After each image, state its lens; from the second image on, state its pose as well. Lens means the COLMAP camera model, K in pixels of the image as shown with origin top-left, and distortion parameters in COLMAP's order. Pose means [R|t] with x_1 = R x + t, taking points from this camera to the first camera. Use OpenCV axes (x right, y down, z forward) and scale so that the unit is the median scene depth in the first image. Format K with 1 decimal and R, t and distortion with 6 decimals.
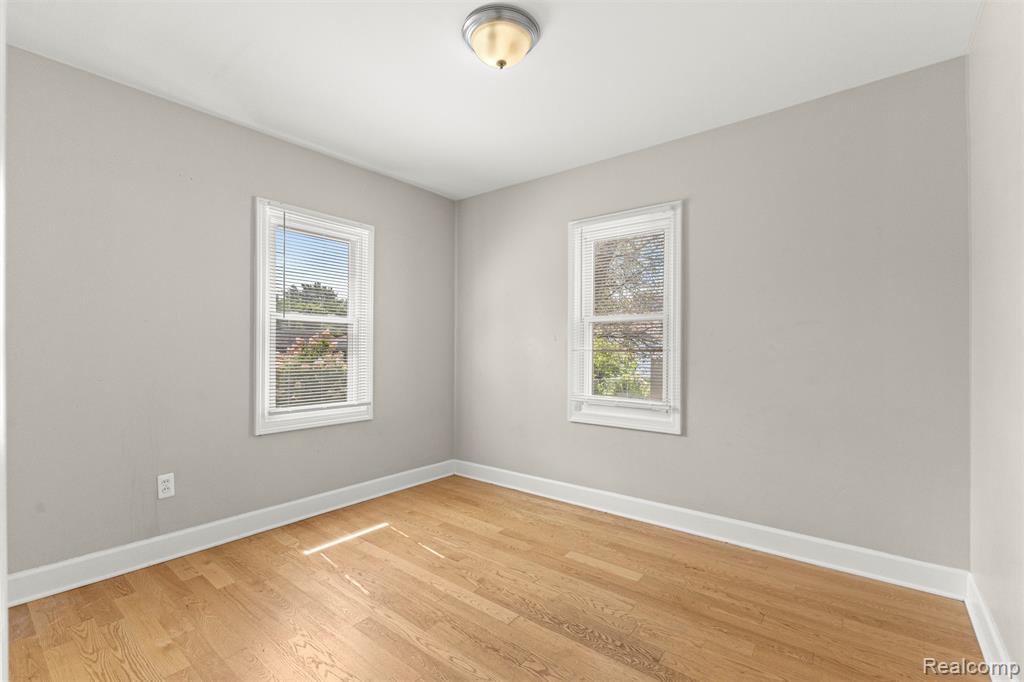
lens RADIAL K [[442.7, 0, 511.2], [0, 442.7, 342.8], [0, 0, 1]] dist [0.003411, 0.000351]
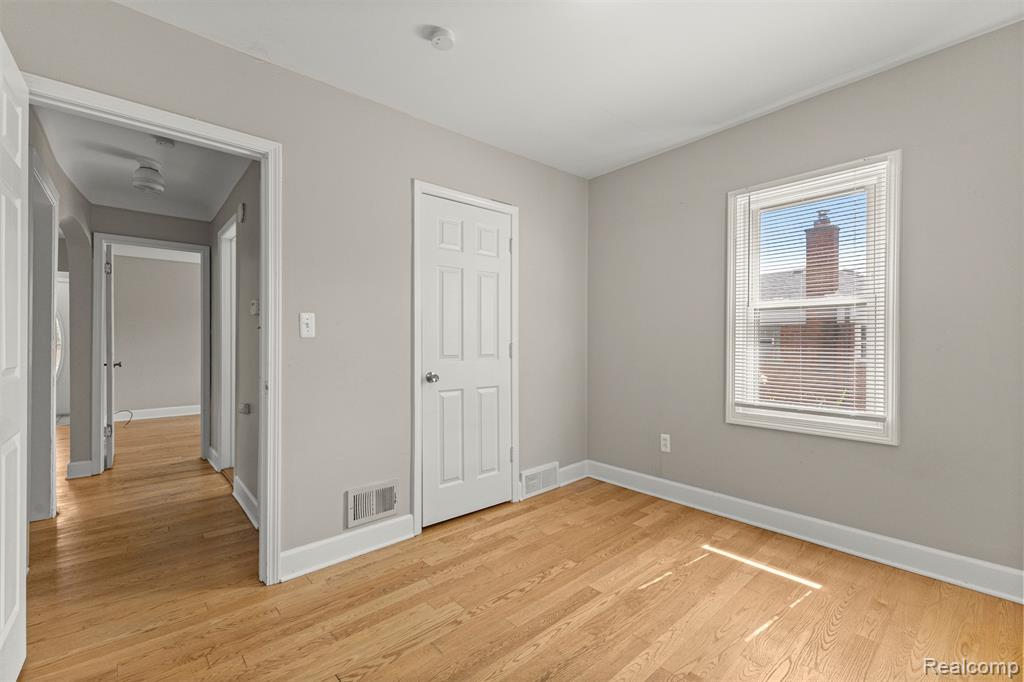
lens RADIAL K [[438.0, 0, 511.0], [0, 438.0, 332.1], [0, 0, 1]] dist [0.003275, 0.000262]
pose [[-0.178457, -0.024739, -0.983637, 0.558393], [0.016388, 0.999470, -0.028110, 0.018352], [0.983811, -0.021136, -0.177957, 0.727156]]
